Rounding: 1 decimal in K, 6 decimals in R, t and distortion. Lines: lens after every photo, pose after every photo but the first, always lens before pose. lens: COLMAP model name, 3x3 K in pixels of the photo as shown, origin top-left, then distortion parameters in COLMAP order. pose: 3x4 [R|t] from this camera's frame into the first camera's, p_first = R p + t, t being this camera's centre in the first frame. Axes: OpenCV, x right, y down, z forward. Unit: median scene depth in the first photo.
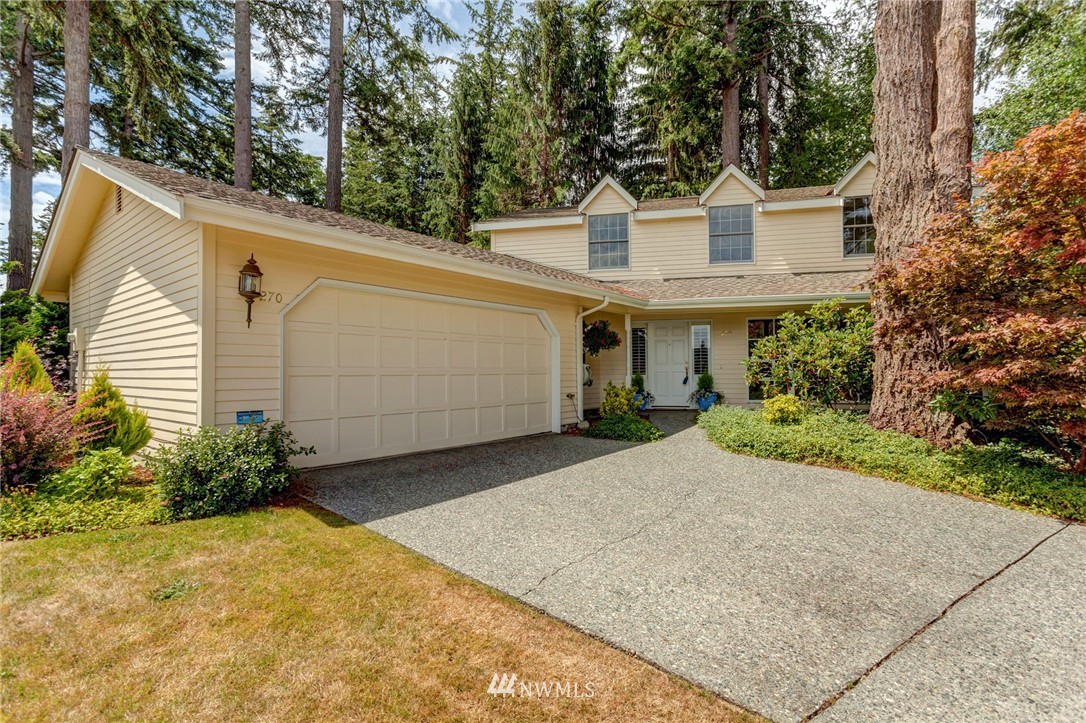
lens RADIAL K [[542.8, 0, 551.4], [0, 542.8, 364.6], [0, 0, 1]] dist [-0.000716, 0.001144]
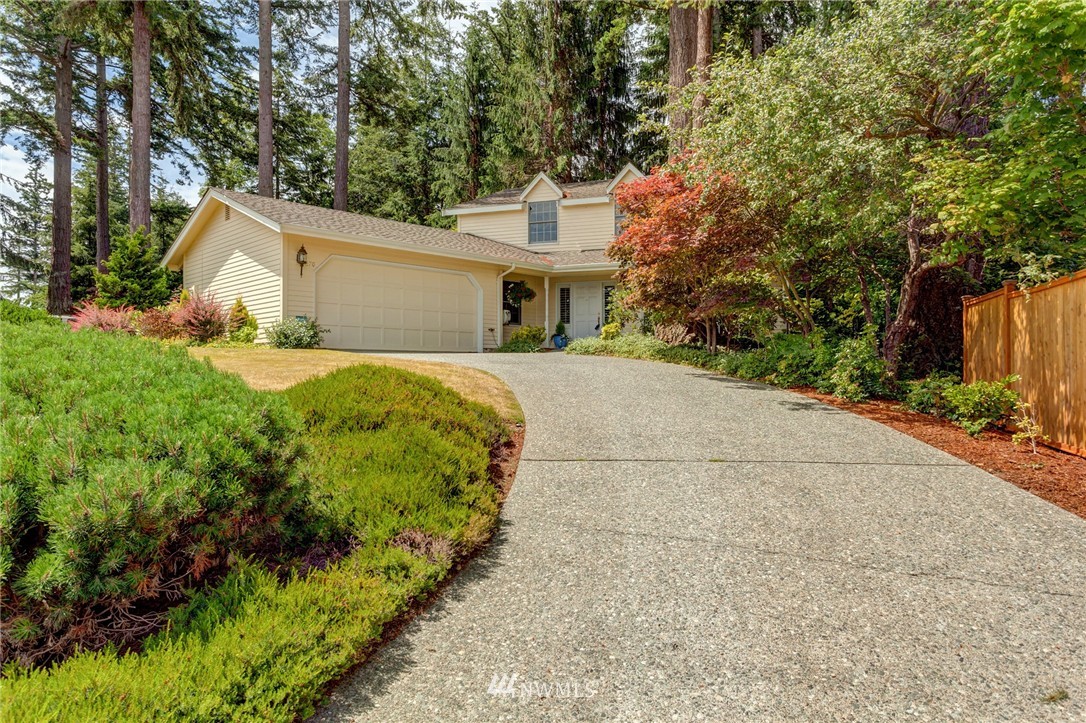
lens RADIAL K [[713.8, 0, 543.0], [0, 713.8, 361.5], [0, 0, 1]] dist [0.007638, 0.000623]
pose [[0.993937, 0.002546, -0.109925, 0.167335], [-0.002370, 0.999996, 0.001728, 0.060178], [0.109929, -0.001457, 0.993938, -0.403083]]
